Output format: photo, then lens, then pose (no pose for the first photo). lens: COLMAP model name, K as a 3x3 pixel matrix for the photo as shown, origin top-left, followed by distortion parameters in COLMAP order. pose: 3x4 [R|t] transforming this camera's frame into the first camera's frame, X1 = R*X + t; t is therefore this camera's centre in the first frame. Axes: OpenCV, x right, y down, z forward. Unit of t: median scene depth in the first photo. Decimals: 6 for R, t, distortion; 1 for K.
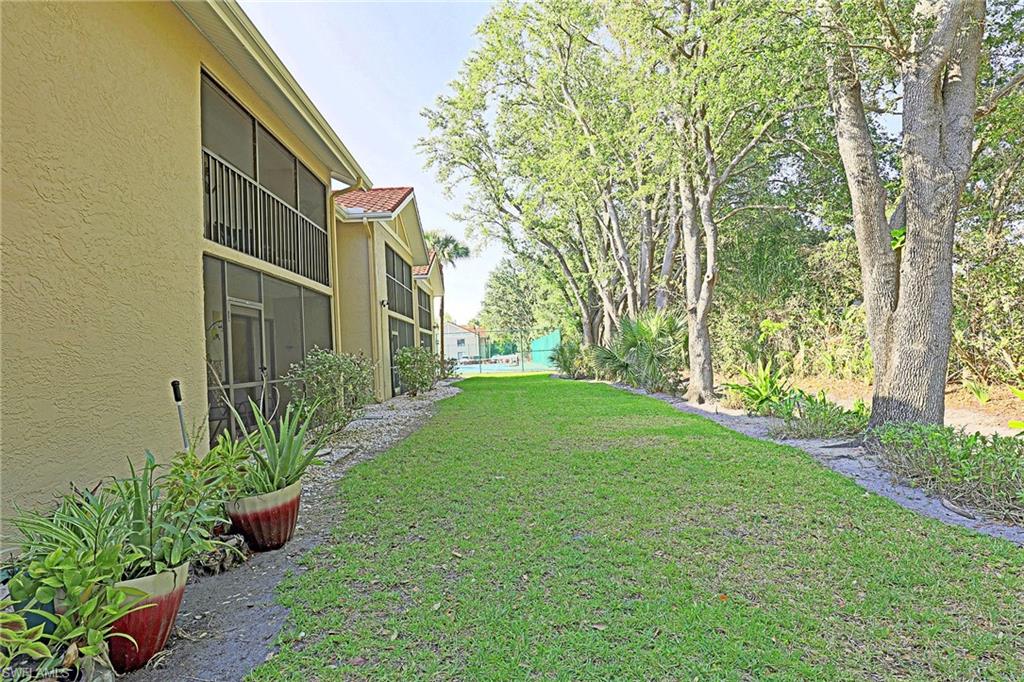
lens RADIAL K [[496.4, 0, 513.9], [0, 496.4, 342.6], [0, 0, 1]] dist [-0.029701, 0.001374]
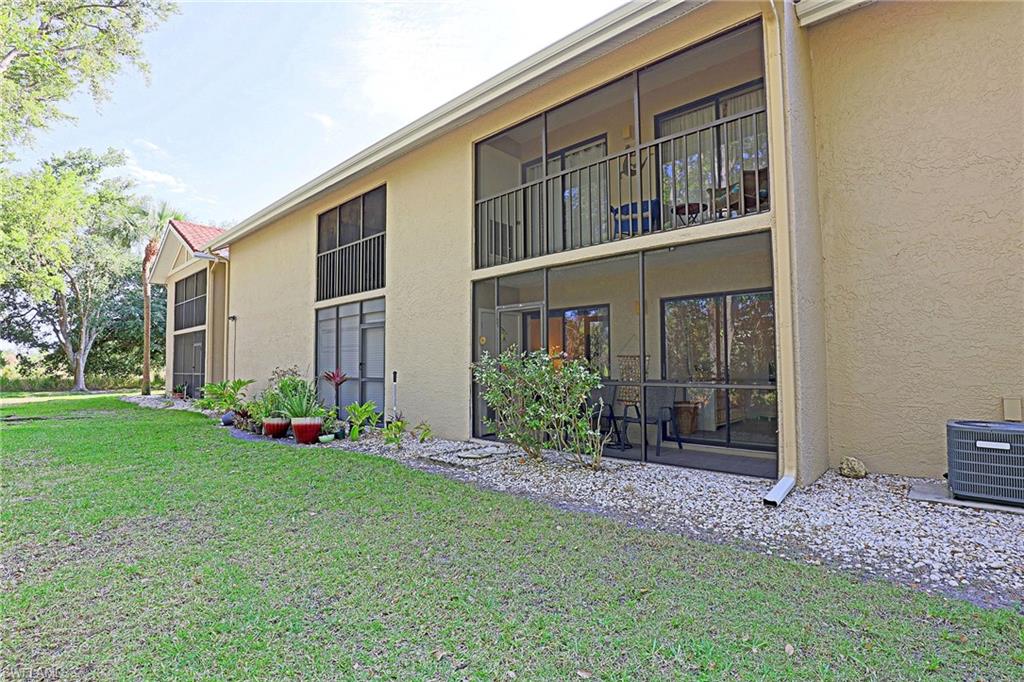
lens RADIAL K [[496.4, 0, 513.9], [0, 496.4, 342.6], [0, 0, 1]] dist [-0.029701, 0.001374]
pose [[-0.717068, -0.017830, -0.696775, 0.224373], [0.011631, 0.999227, -0.037540, 0.035216], [0.696906, -0.035023, -0.716307, 2.036216]]
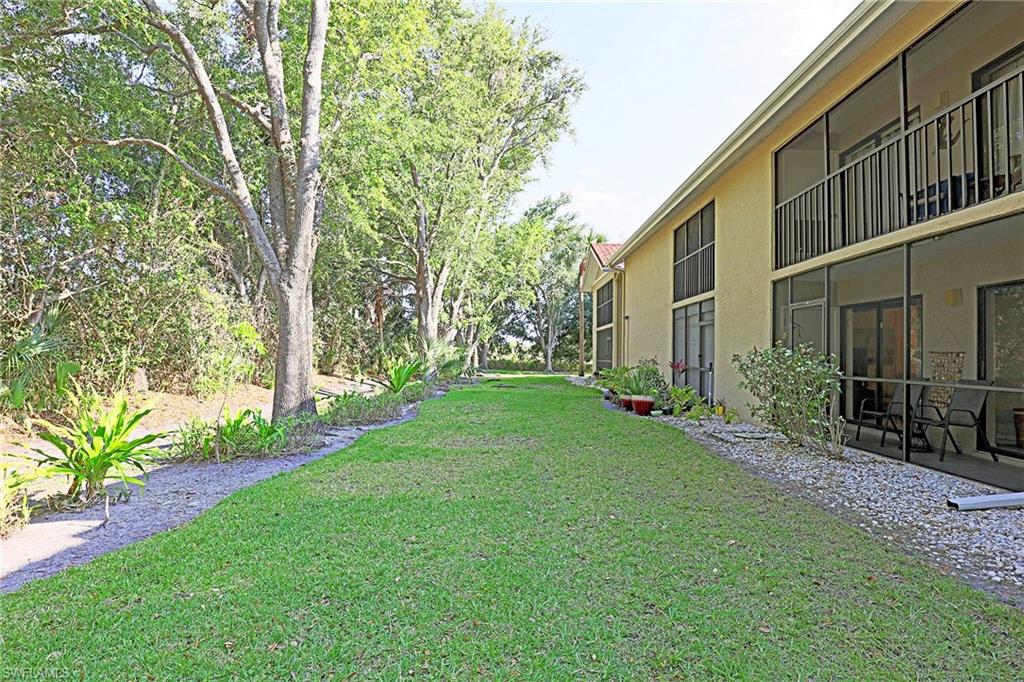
lens RADIAL K [[496.4, 0, 513.9], [0, 496.4, 342.6], [0, 0, 1]] dist [-0.029701, 0.001374]
pose [[-0.998619, -0.004445, 0.052353, 0.054159], [-0.005580, 0.999752, -0.021559, 0.032700], [-0.052244, -0.021821, -0.998396, 2.484237]]
